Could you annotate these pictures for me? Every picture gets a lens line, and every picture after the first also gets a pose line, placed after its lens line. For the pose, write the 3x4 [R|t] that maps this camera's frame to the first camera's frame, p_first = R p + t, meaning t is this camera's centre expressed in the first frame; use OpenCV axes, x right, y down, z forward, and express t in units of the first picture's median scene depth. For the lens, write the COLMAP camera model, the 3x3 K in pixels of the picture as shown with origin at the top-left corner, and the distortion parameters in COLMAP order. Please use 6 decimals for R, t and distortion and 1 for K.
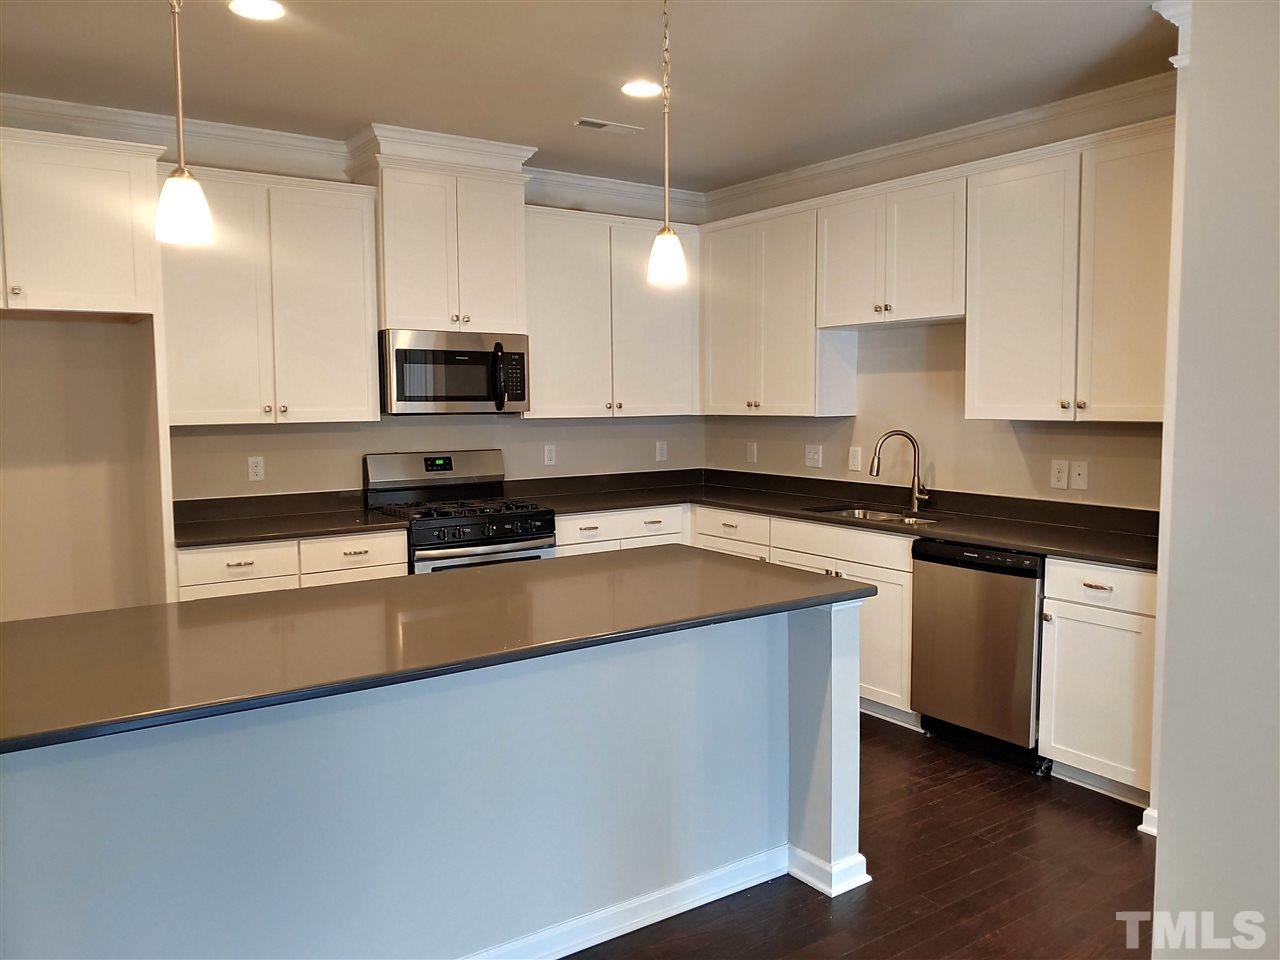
lens RADIAL K [[1004.9, 0, 621.2], [0, 1004.9, 481.5], [0, 0, 1]] dist [-0.015067, -0.002843]
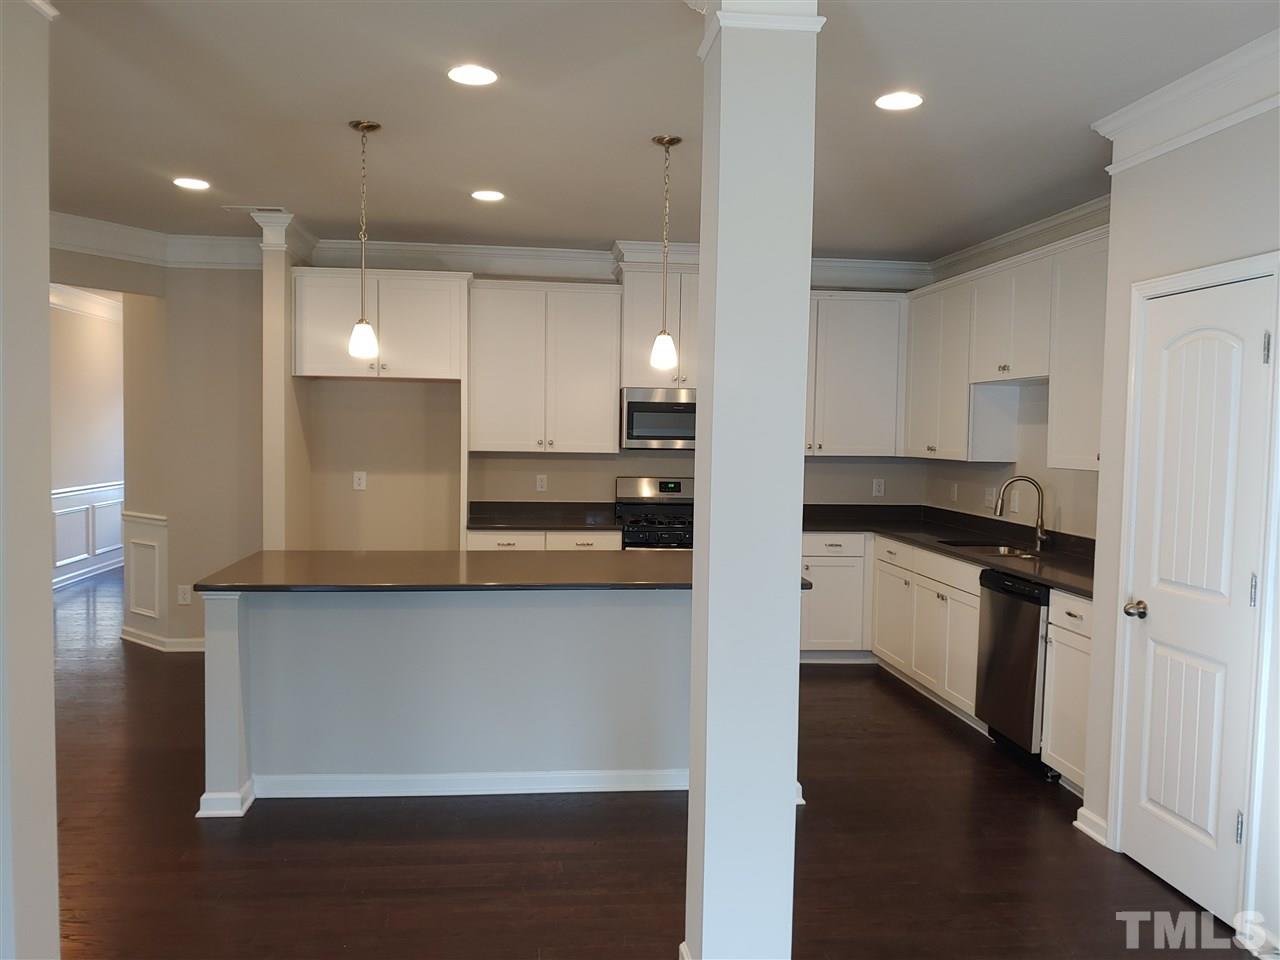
lens RADIAL K [[994.9, 0, 604.1], [0, 994.9, 489.3], [0, 0, 1]] dist [0.180063, -0.372372]
pose [[0.871323, 0.050730, -0.488081, 0.425516], [-0.063504, 0.997935, -0.009645, 0.004688], [0.486583, 0.039399, 0.872745, -0.217152]]
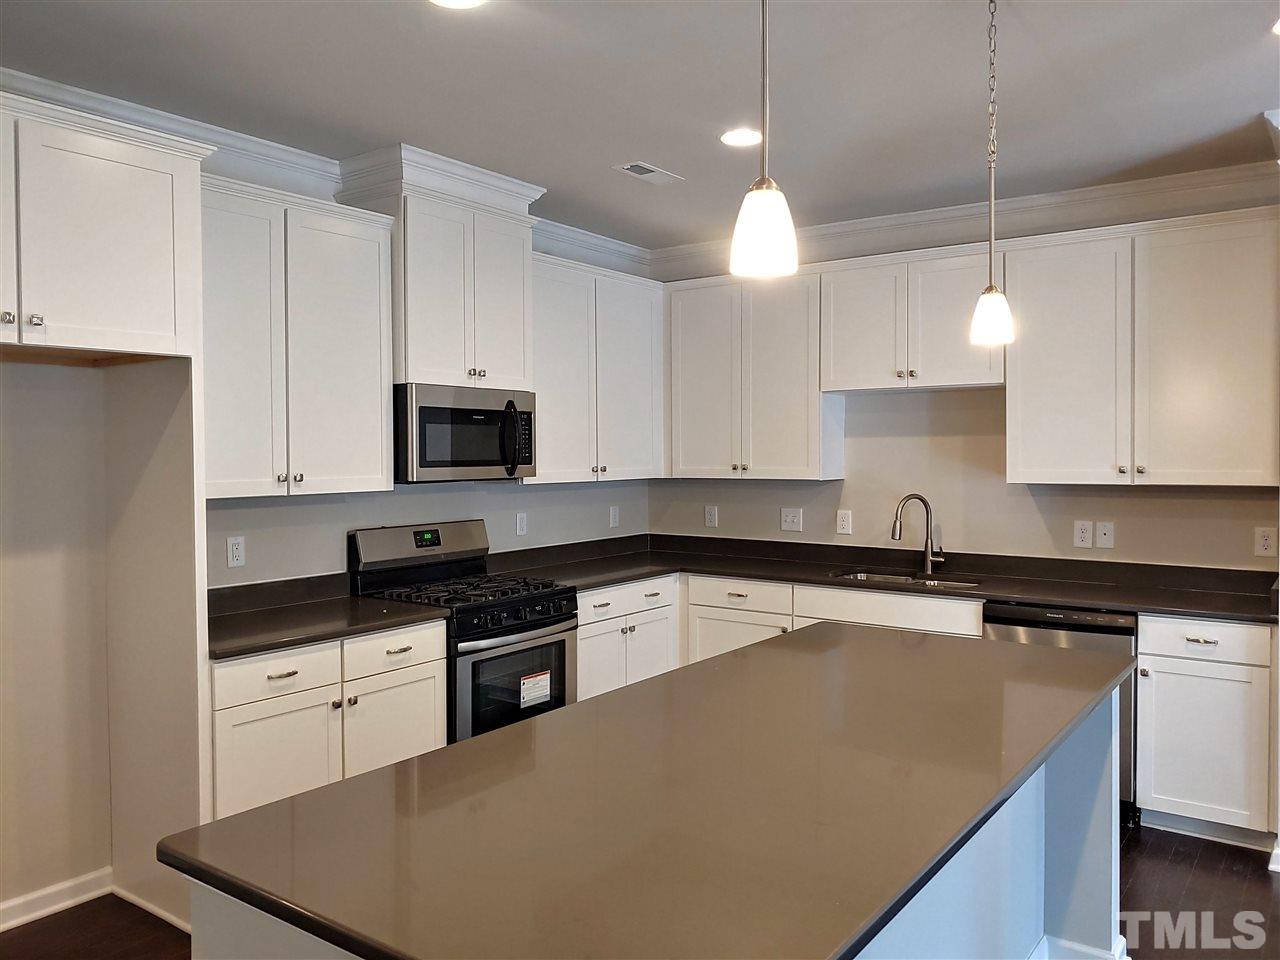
lens RADIAL K [[1010.7, 0, 602.1], [0, 1010.7, 473.8], [0, 0, 1]] dist [-0.009720, -0.002170]
pose [[0.944261, -0.006161, 0.329139, -0.357883], [0.026463, 0.998010, -0.057239, -0.021018], [-0.328131, 0.062758, 0.942545, 0.140967]]
